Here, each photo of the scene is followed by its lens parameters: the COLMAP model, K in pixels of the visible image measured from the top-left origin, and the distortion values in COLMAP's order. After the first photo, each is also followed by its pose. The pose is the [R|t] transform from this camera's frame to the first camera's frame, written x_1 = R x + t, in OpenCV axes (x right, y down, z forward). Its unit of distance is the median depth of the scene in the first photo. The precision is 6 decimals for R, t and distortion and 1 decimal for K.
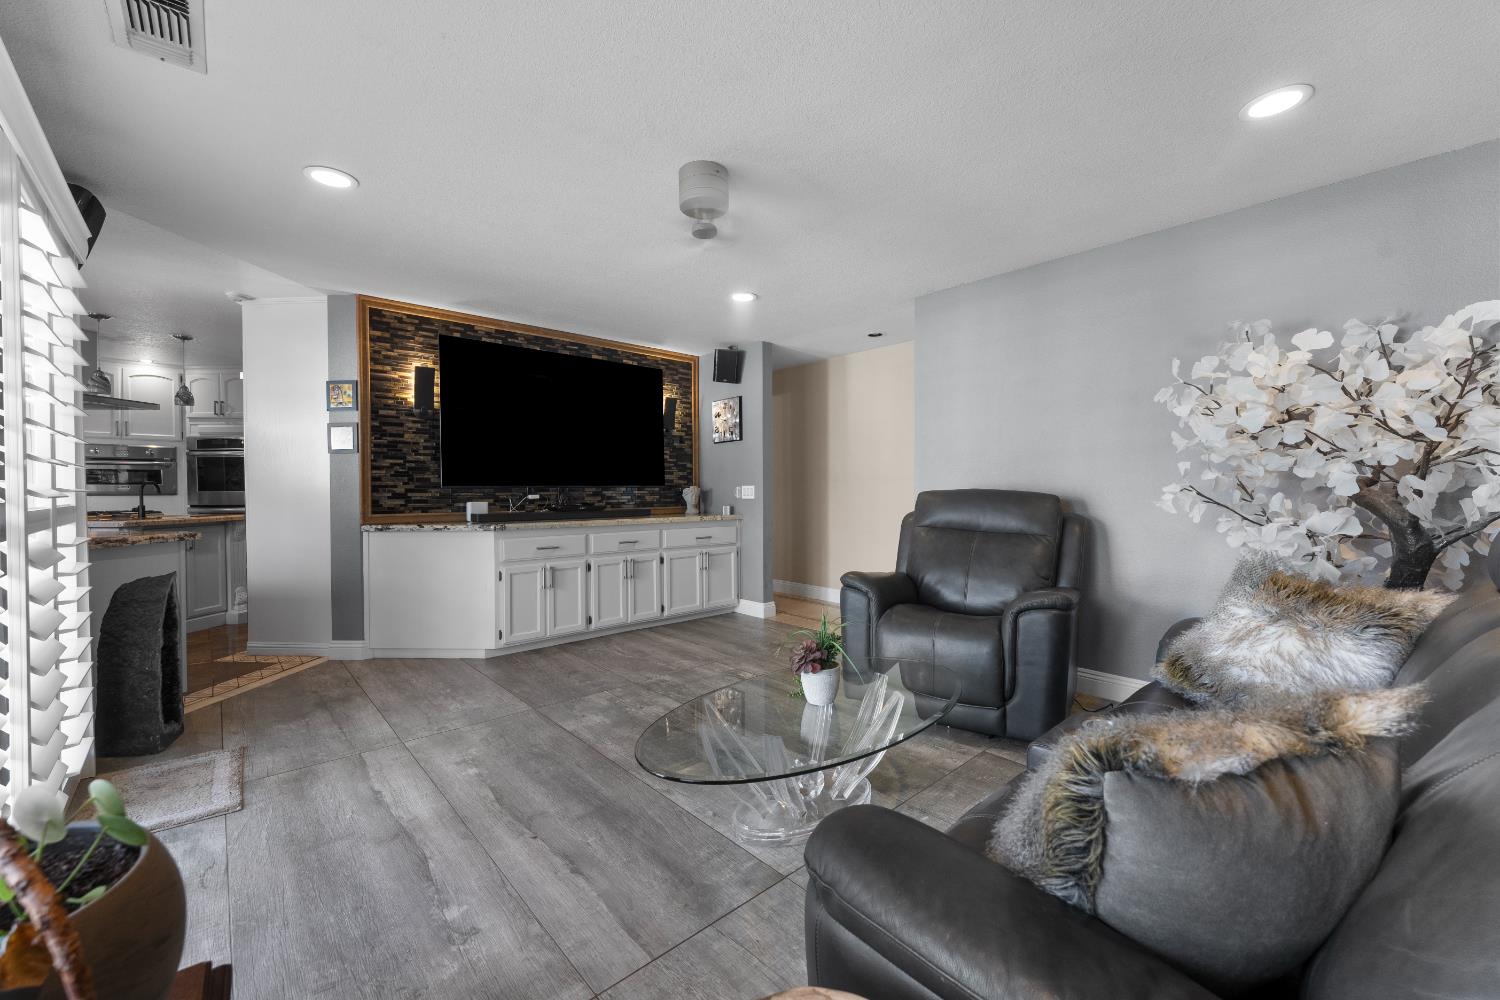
lens RADIAL K [[600.4, 0, 744.0], [0, 600.4, 495.4], [0, 0, 1]] dist [0.007597, -0.000166]
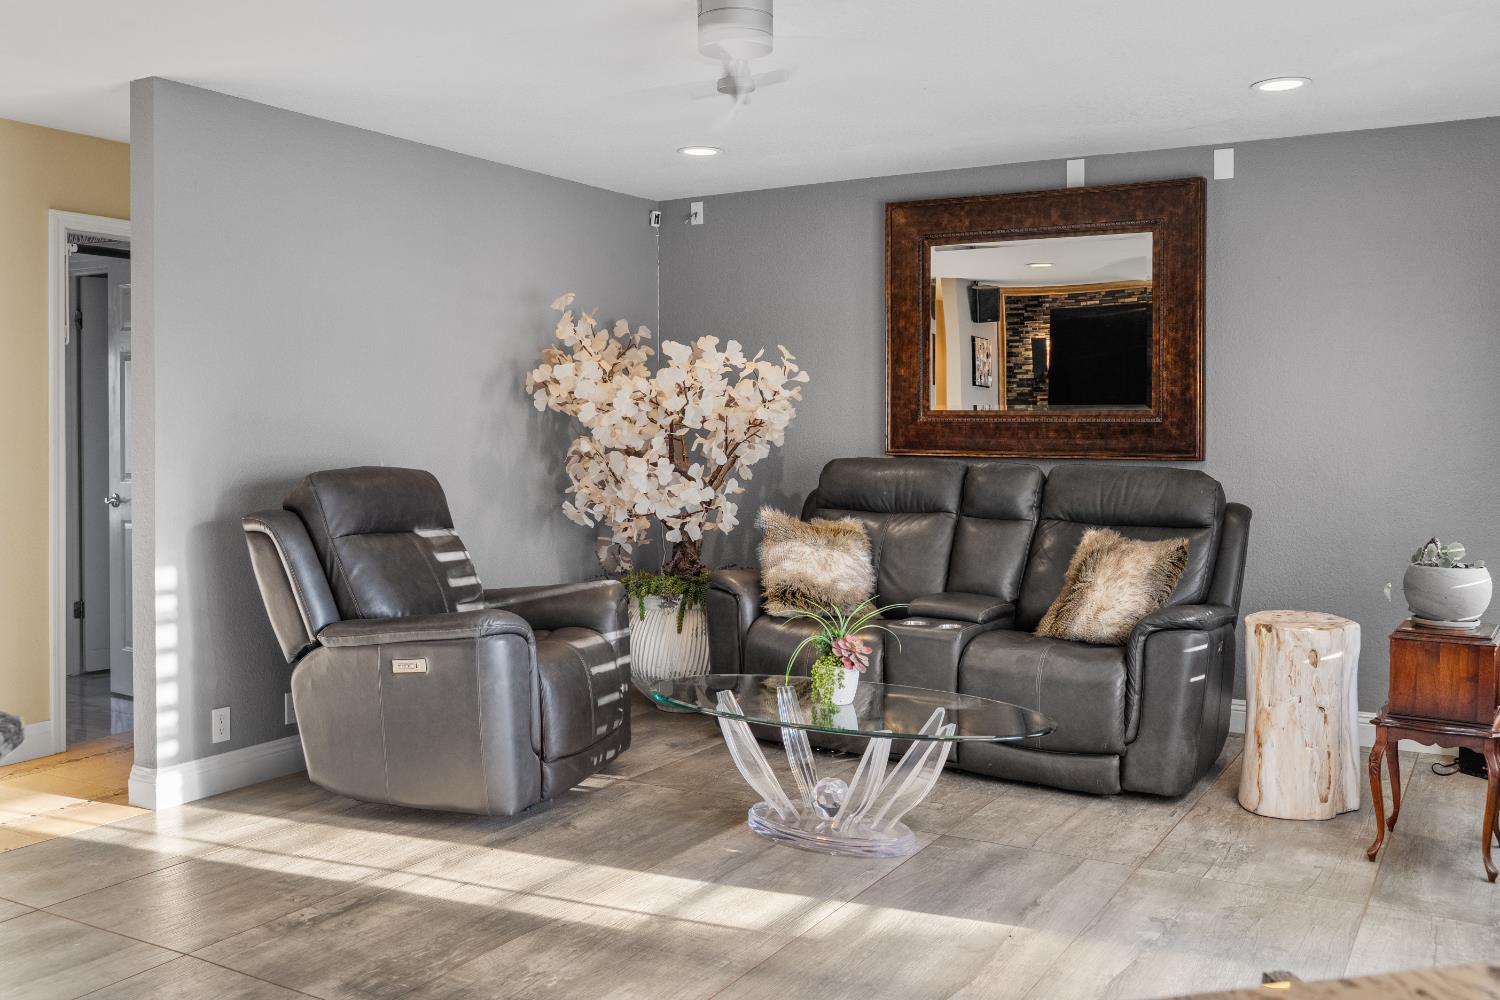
lens RADIAL K [[1334.0, 0, 753.5], [0, 1334.0, 493.1], [0, 0, 1]] dist [-0.007949, 0.000172]
pose [[-0.312762, -0.048573, 0.948589, -1.133146], [0.009488, 0.998482, 0.054257, -0.058846], [-0.949784, 0.025970, -0.311827, 1.130231]]
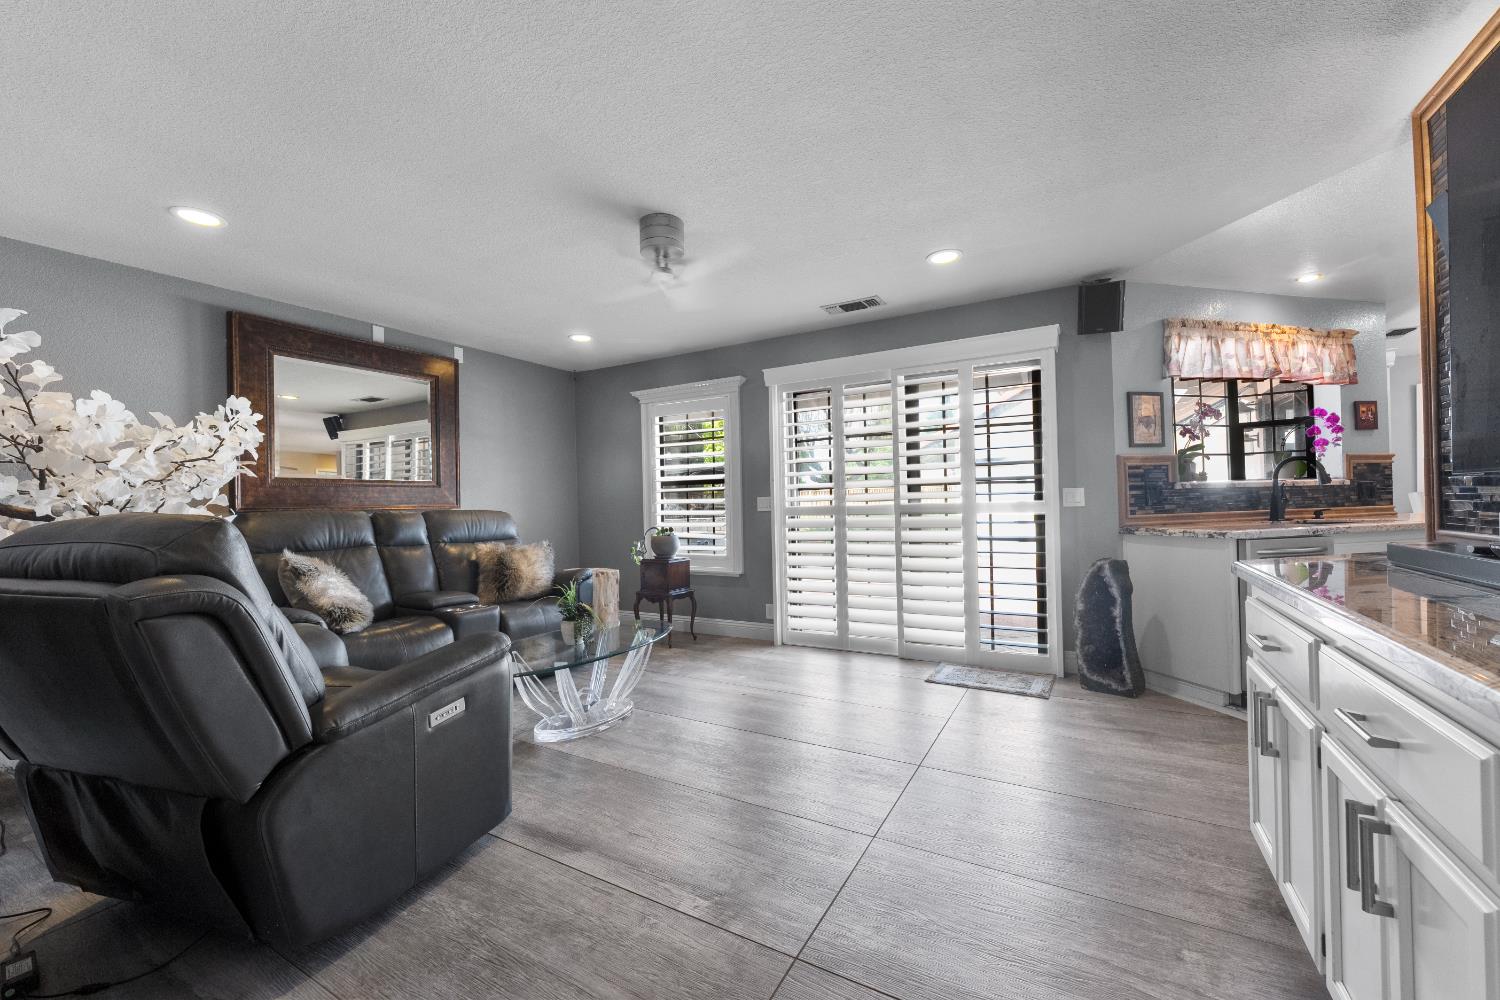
lens RADIAL K [[600.4, 0, 748.0], [0, 600.4, 499.9], [0, 0, 1]] dist [0.007597, -0.000166]
pose [[-0.949187, 0.026008, -0.313638, 0.115136], [0.024503, 0.999662, 0.008742, -0.015595], [0.313759, 0.000613, -0.949503, 1.664848]]
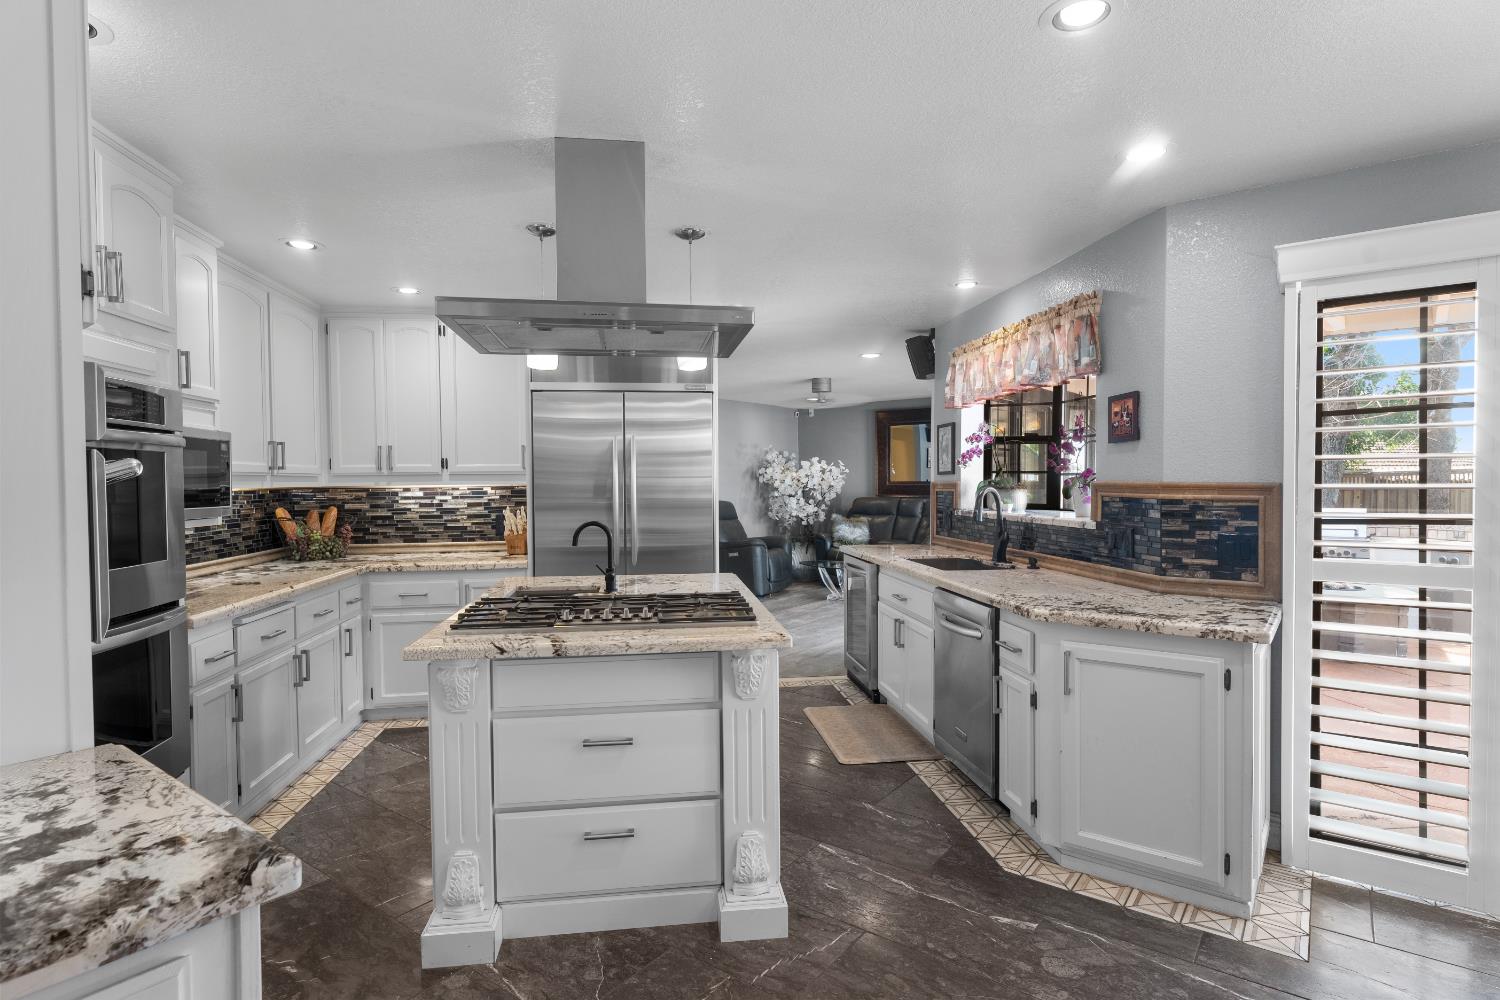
lens RADIAL K [[765.1, 0, 748.7], [0, 765.1, 500.7], [0, 0, 1]] dist [0.000669, -0.000025]
pose [[-0.194446, -0.020766, 0.980693, -2.484136], [0.019951, 0.999485, 0.025120, -0.081701], [-0.980710, 0.024451, -0.193932, 1.519831]]
